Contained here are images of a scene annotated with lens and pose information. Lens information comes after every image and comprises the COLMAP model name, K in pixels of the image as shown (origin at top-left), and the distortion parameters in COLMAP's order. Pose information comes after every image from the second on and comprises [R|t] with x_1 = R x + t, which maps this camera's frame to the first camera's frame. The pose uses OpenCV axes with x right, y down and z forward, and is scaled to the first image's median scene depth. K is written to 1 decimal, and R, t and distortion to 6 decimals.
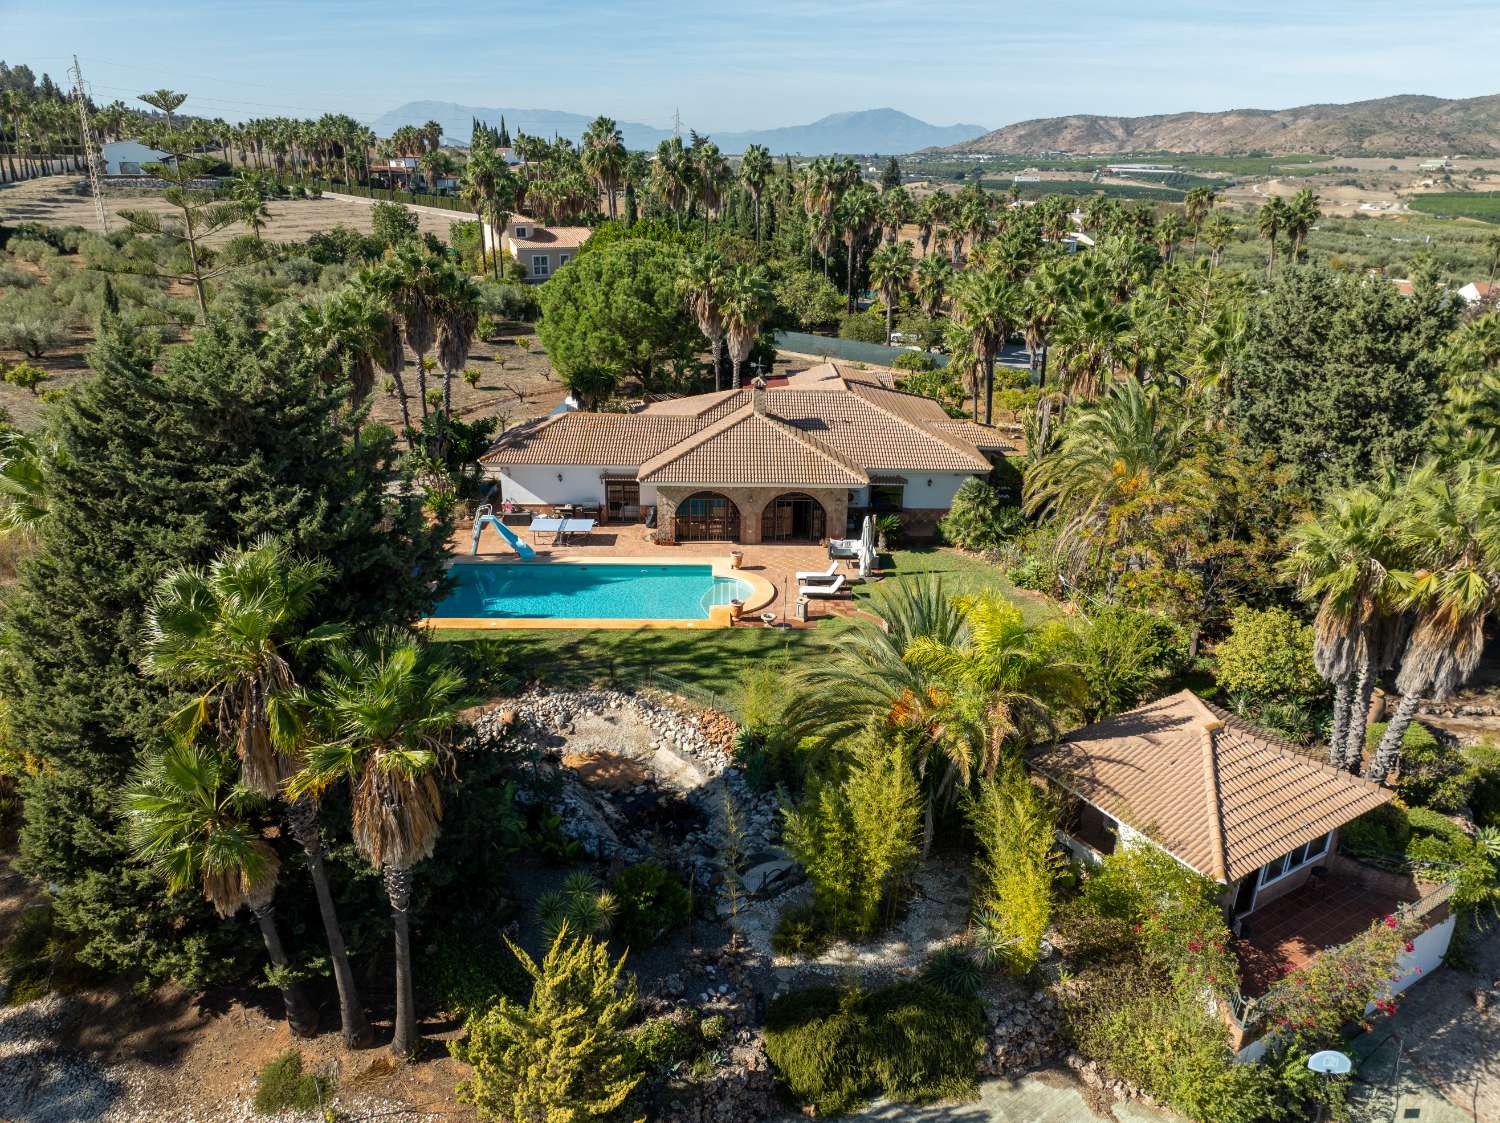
lens RADIAL K [[1057.0, 0, 750.0], [0, 1057.0, 561.5], [0, 0, 1]] dist [-0.024963, -0.005438]
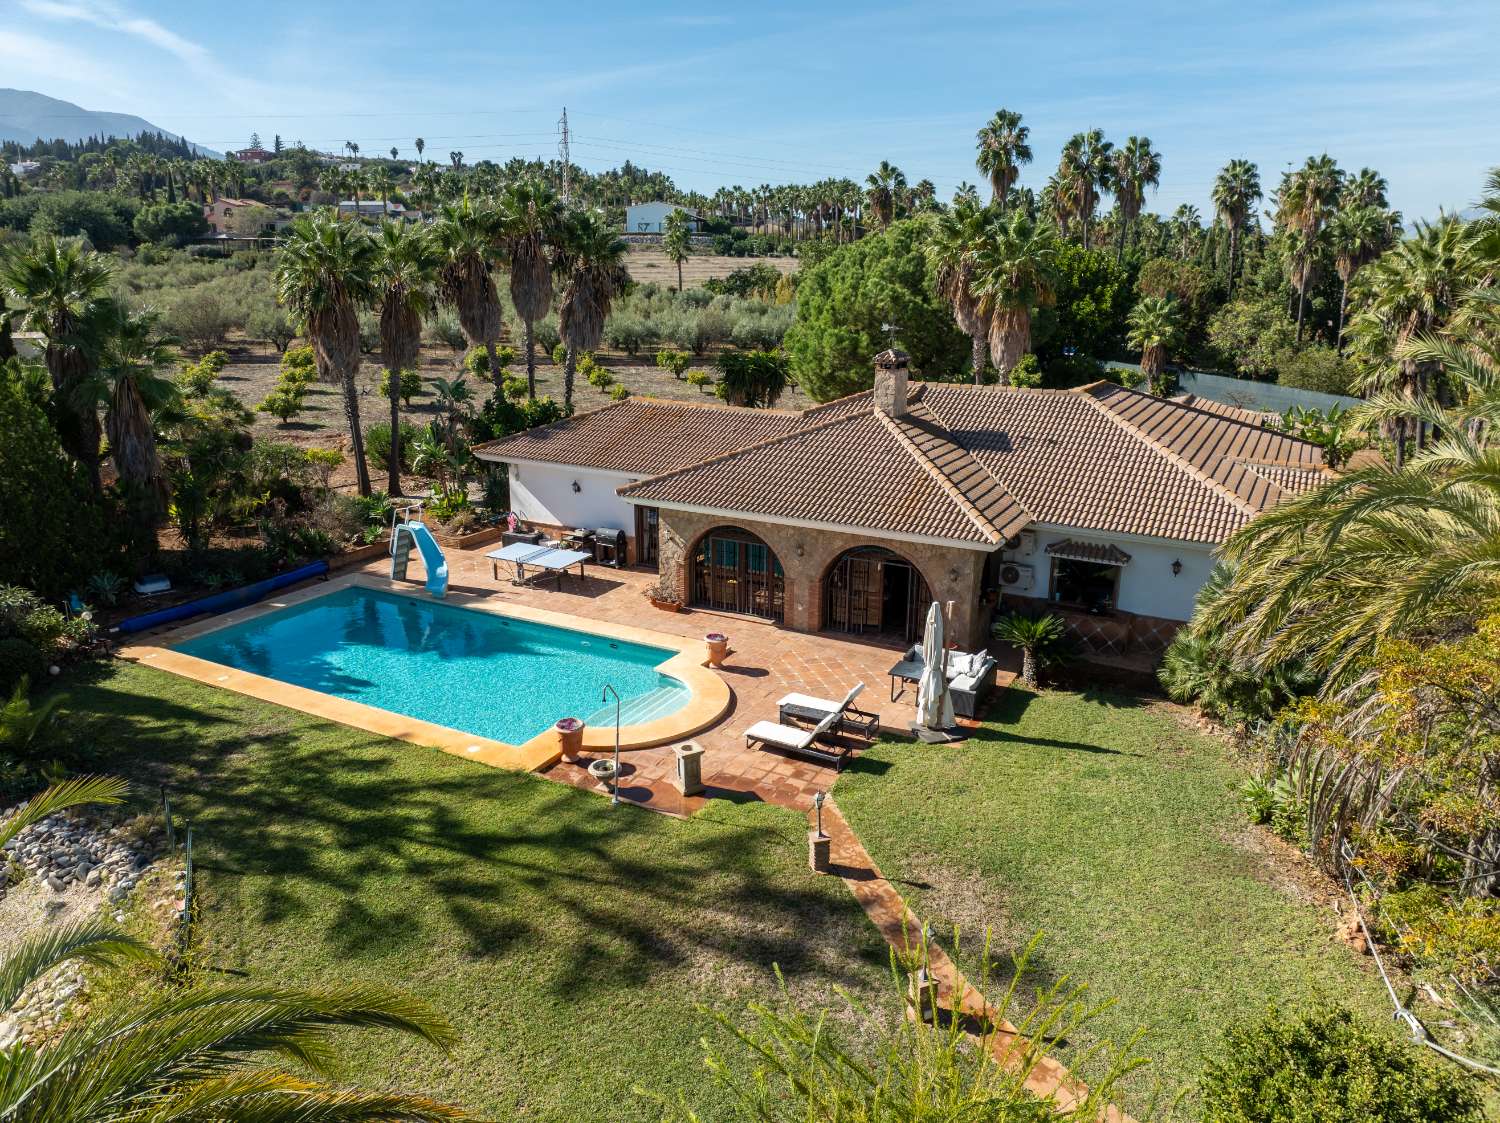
lens RADIAL K [[1057.0, 0, 750.0], [0, 1057.0, 561.5], [0, 0, 1]] dist [-0.024963, -0.005438]
pose [[0.875765, 0.125285, -0.466197, 0.203903], [-0.164276, 0.985443, -0.043771, -0.020831], [0.453927, 0.114919, 0.883597, 0.432002]]
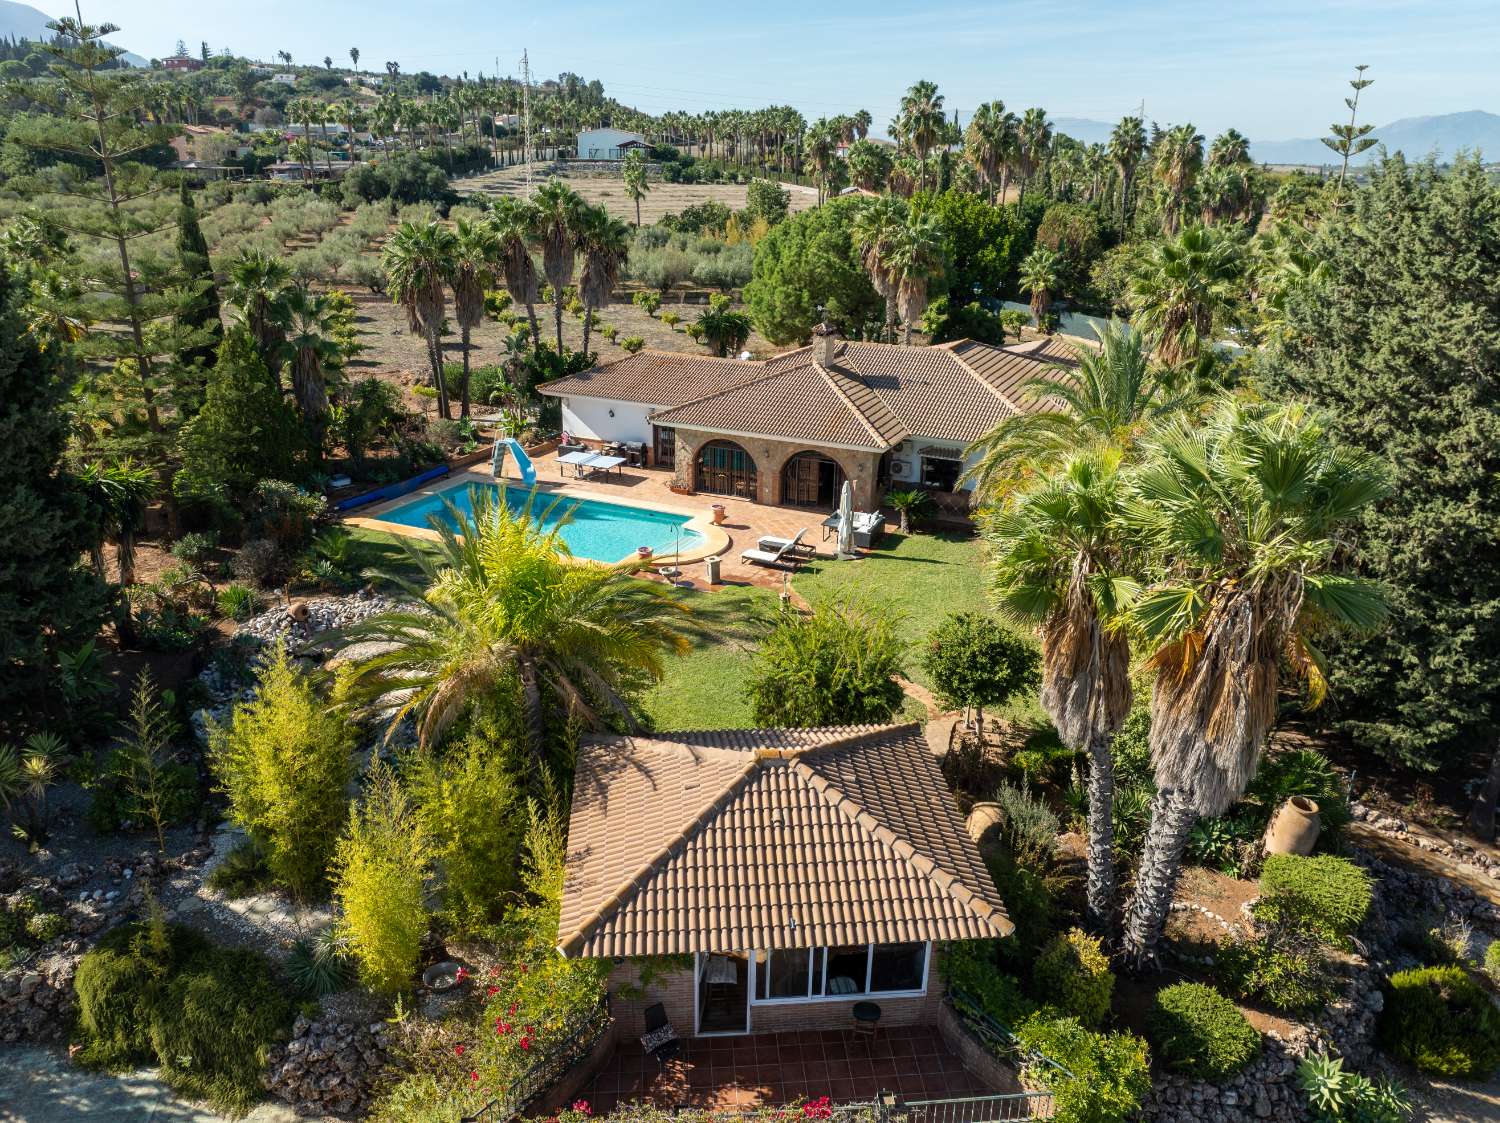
lens RADIAL K [[1057.0, 0, 750.0], [0, 1057.0, 561.5], [0, 0, 1]] dist [-0.024963, -0.005438]
pose [[0.900906, 0.149995, -0.407272, 0.313084], [-0.152291, 0.987967, 0.026983, 0.007803], [0.406419, 0.037715, 0.912908, 0.162382]]
